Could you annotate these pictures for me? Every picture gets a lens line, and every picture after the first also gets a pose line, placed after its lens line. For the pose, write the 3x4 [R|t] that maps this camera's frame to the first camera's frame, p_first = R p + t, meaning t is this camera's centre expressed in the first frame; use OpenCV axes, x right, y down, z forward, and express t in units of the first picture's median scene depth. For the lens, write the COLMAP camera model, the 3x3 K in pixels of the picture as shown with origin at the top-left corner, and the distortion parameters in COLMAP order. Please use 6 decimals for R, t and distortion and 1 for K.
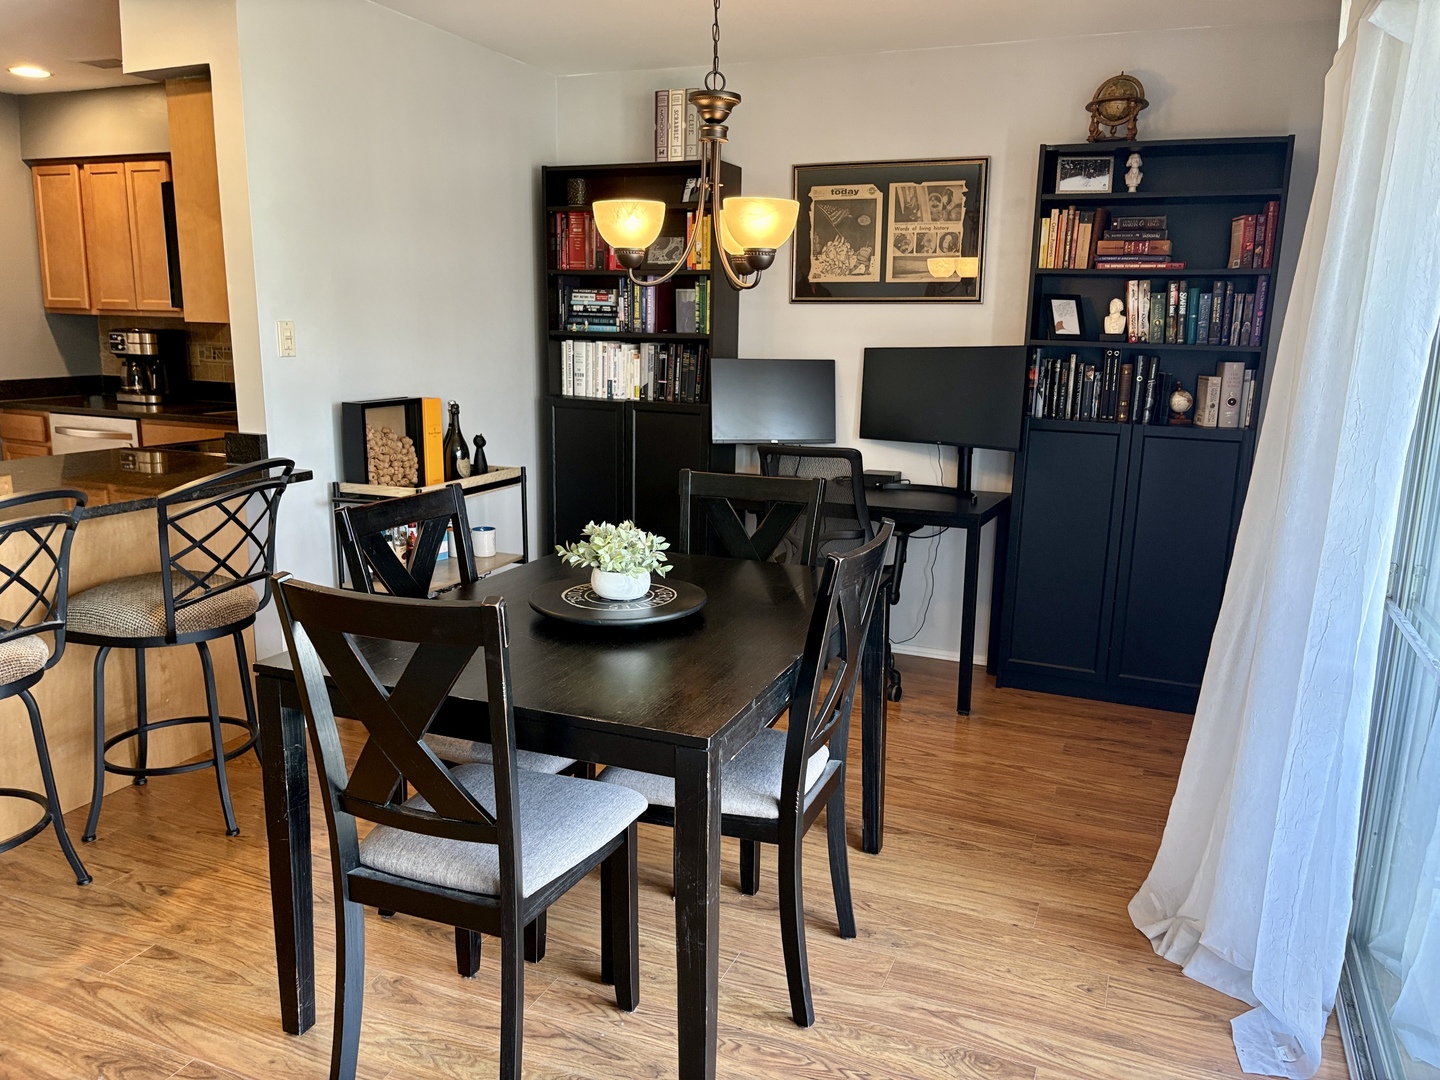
lens RADIAL K [[1091.3, 0, 718.3], [0, 1091.3, 543.0], [0, 0, 1]] dist [0.088645, -0.110185]
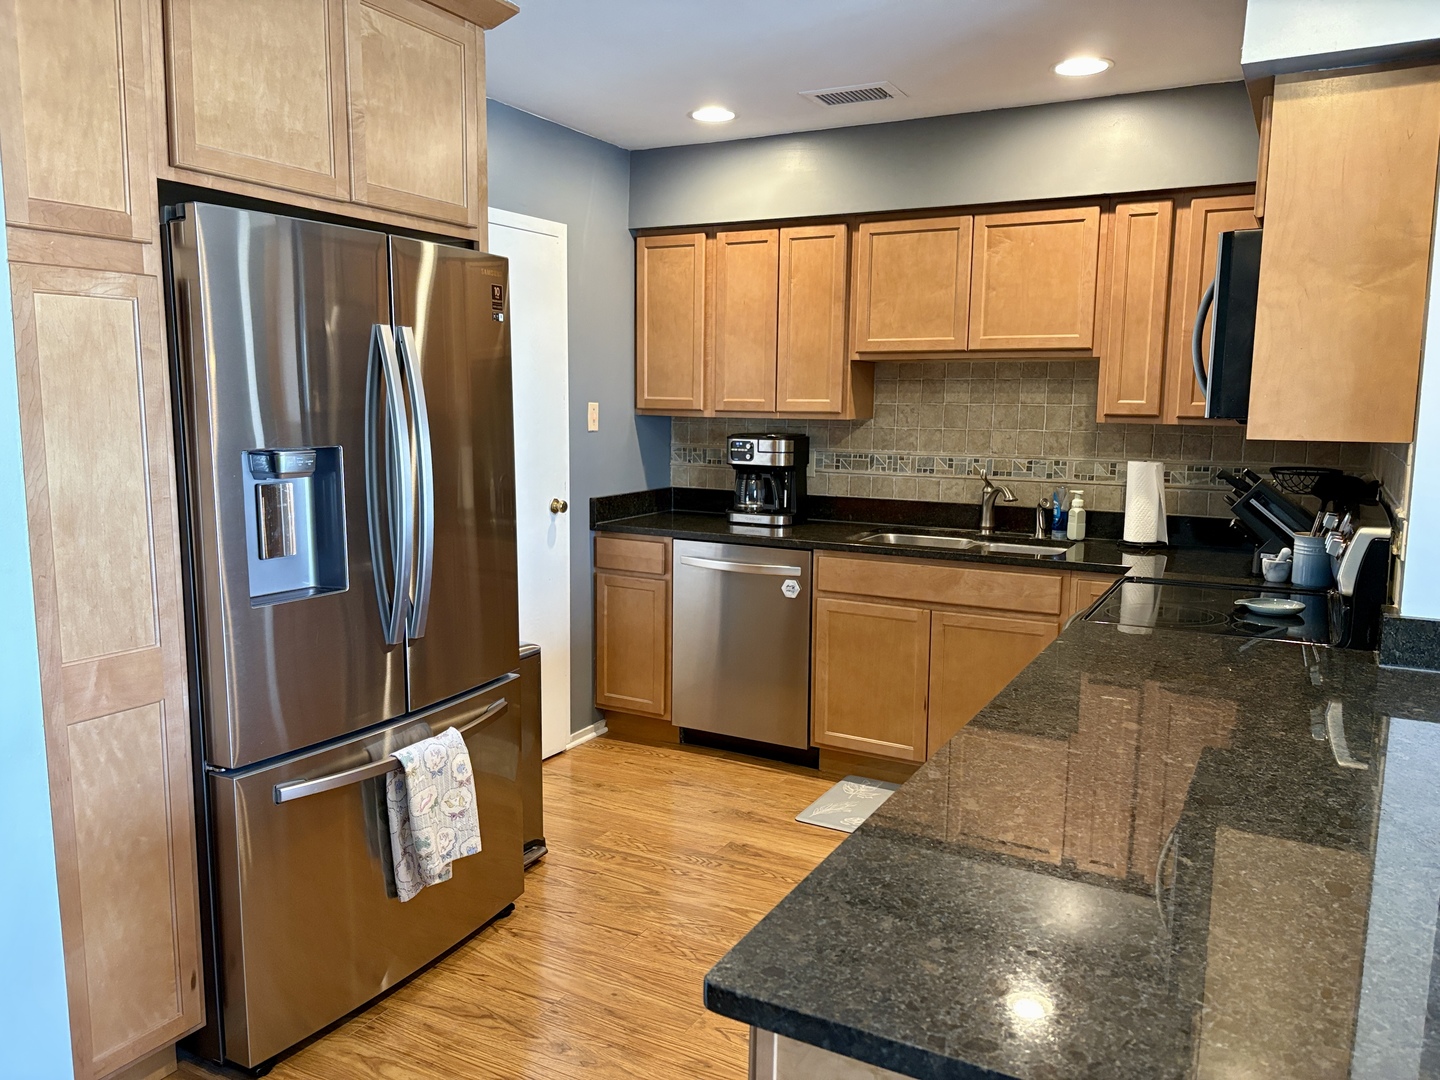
lens RADIAL K [[1086.1, 0, 719.6], [0, 1086.1, 544.5], [0, 0, 1]] dist [0.071356, -0.104023]
pose [[0.995776, 0.004841, -0.091684, -0.600722], [-0.010936, 0.997754, -0.066092, -0.074941], [0.091158, 0.066815, 0.993592, 0.272048]]
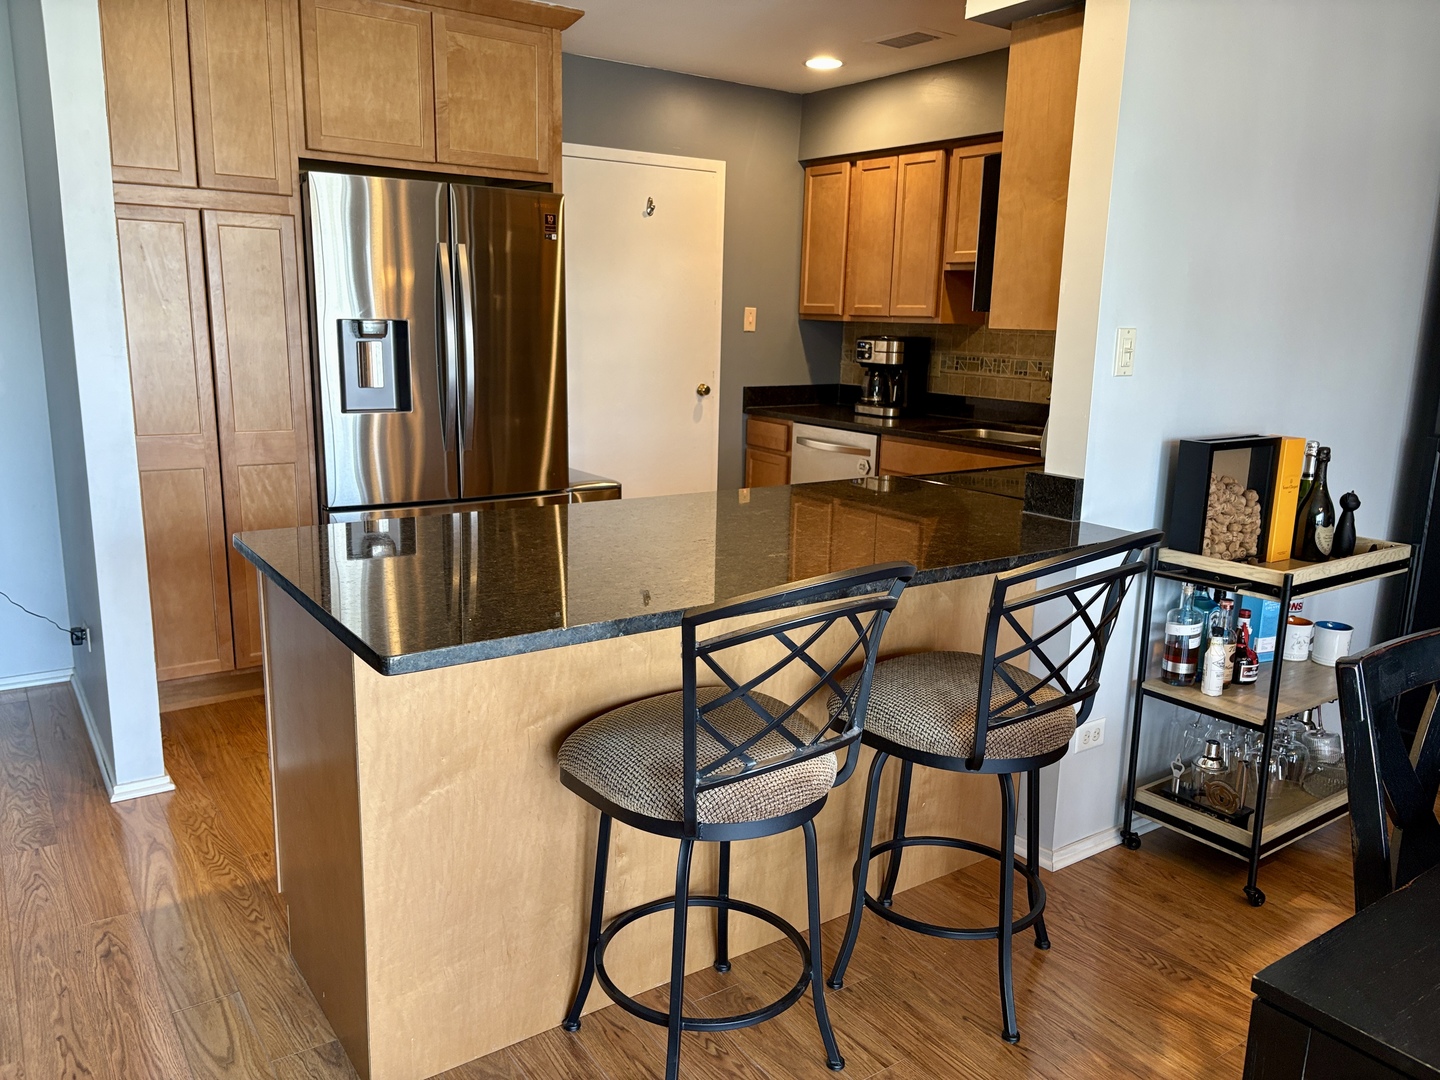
lens RADIAL K [[1100.4, 0, 723.5], [0, 1100.4, 540.9], [0, 0, 1]] dist [0.063828, -0.079798]
pose [[0.846807, 0.112566, -0.519852, -0.171491], [-0.117309, 0.992808, 0.023889, -0.035871], [0.518803, 0.040754, 0.853922, 0.181939]]
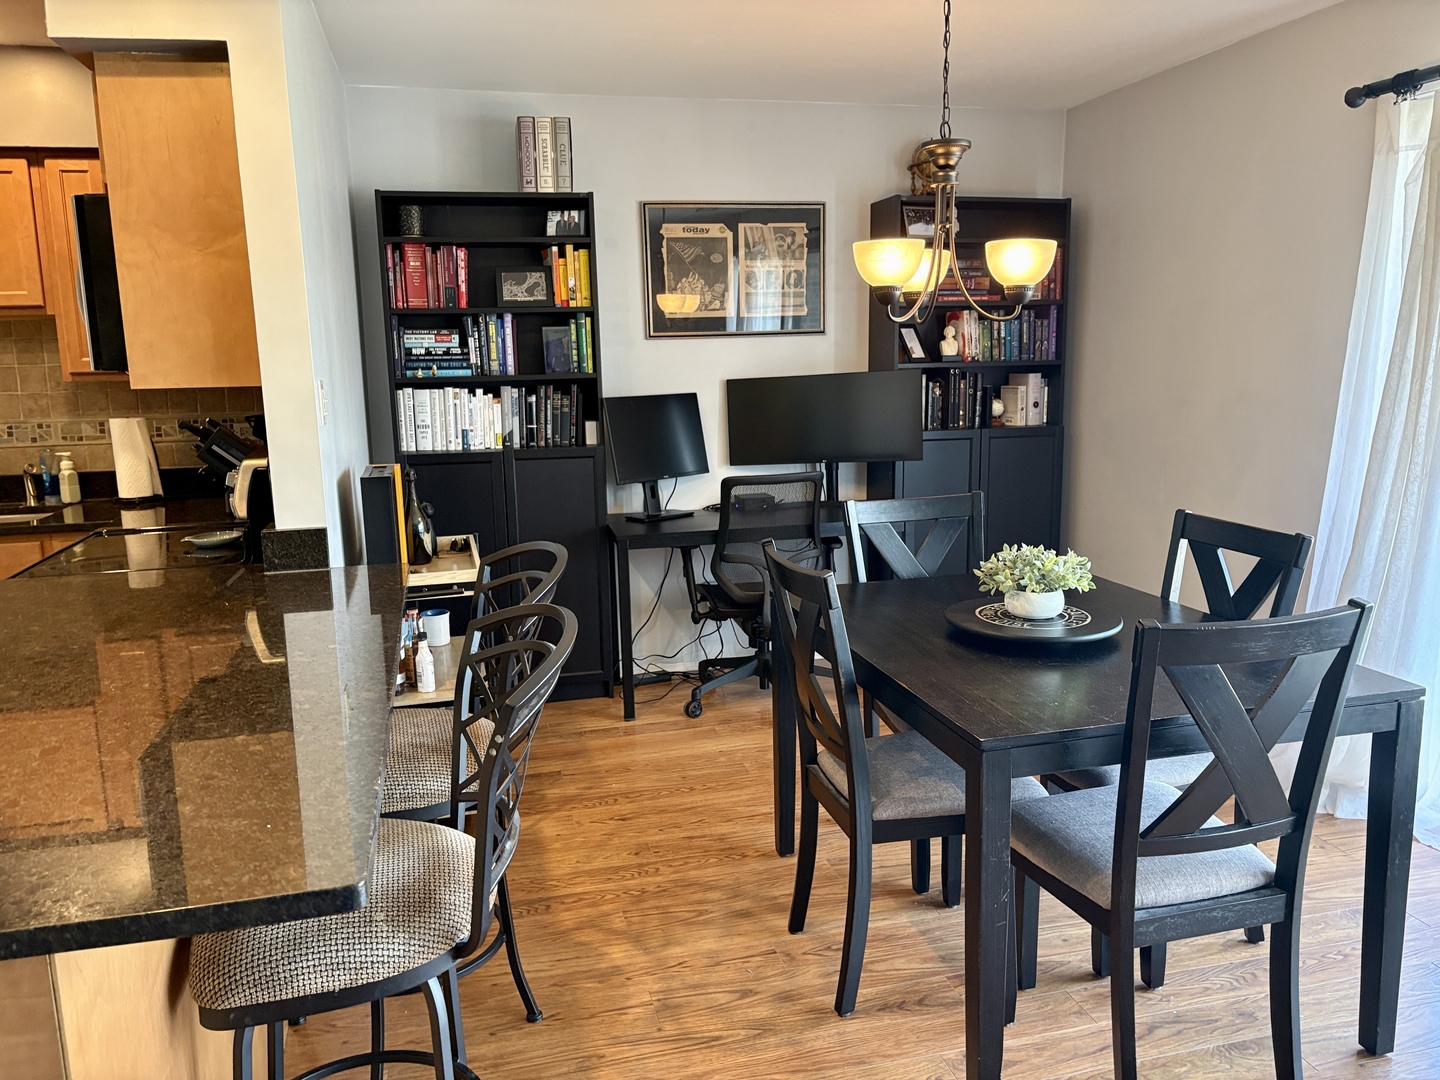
lens RADIAL K [[1091.3, 0, 718.3], [0, 1091.3, 543.0], [0, 0, 1]] dist [0.088645, -0.110185]
pose [[0.801061, -0.139930, 0.581997, -0.498586], [0.157059, 0.987361, 0.021216, -0.046947], [-0.577610, 0.074412, 0.812914, 0.169511]]
